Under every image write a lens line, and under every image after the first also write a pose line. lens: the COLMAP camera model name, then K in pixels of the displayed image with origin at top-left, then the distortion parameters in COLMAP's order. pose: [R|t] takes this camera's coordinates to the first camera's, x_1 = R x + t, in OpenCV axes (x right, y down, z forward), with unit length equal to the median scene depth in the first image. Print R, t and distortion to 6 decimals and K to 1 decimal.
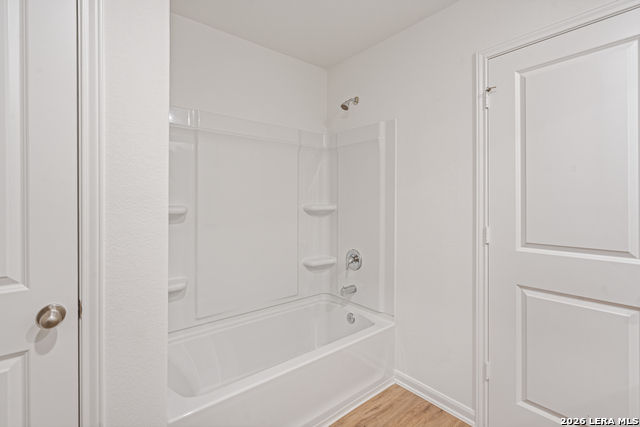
lens RADIAL K [[294.8, 0, 333.8], [0, 294.8, 201.7], [0, 0, 1]] dist [-0.000288, 0.000449]
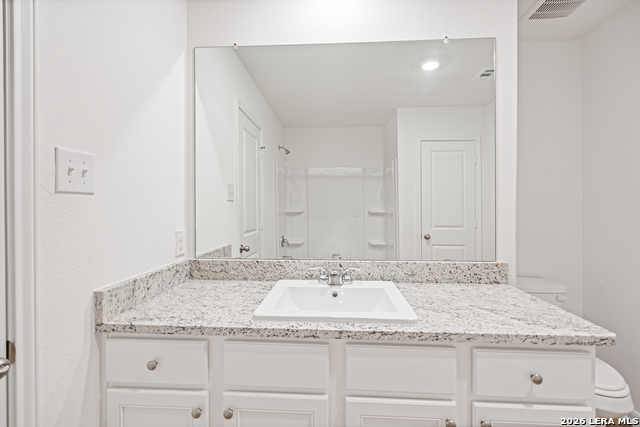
lens RADIAL K [[298.5, 0, 318.4], [0, 298.5, 213.2], [0, 0, 1]] dist [-0.000645, 0.000387]
pose [[0.710782, 0.009225, -0.703352, 0.937546], [-0.002669, 0.999942, 0.010418, 0.014056], [0.703407, -0.005527, 0.710765, -0.474464]]
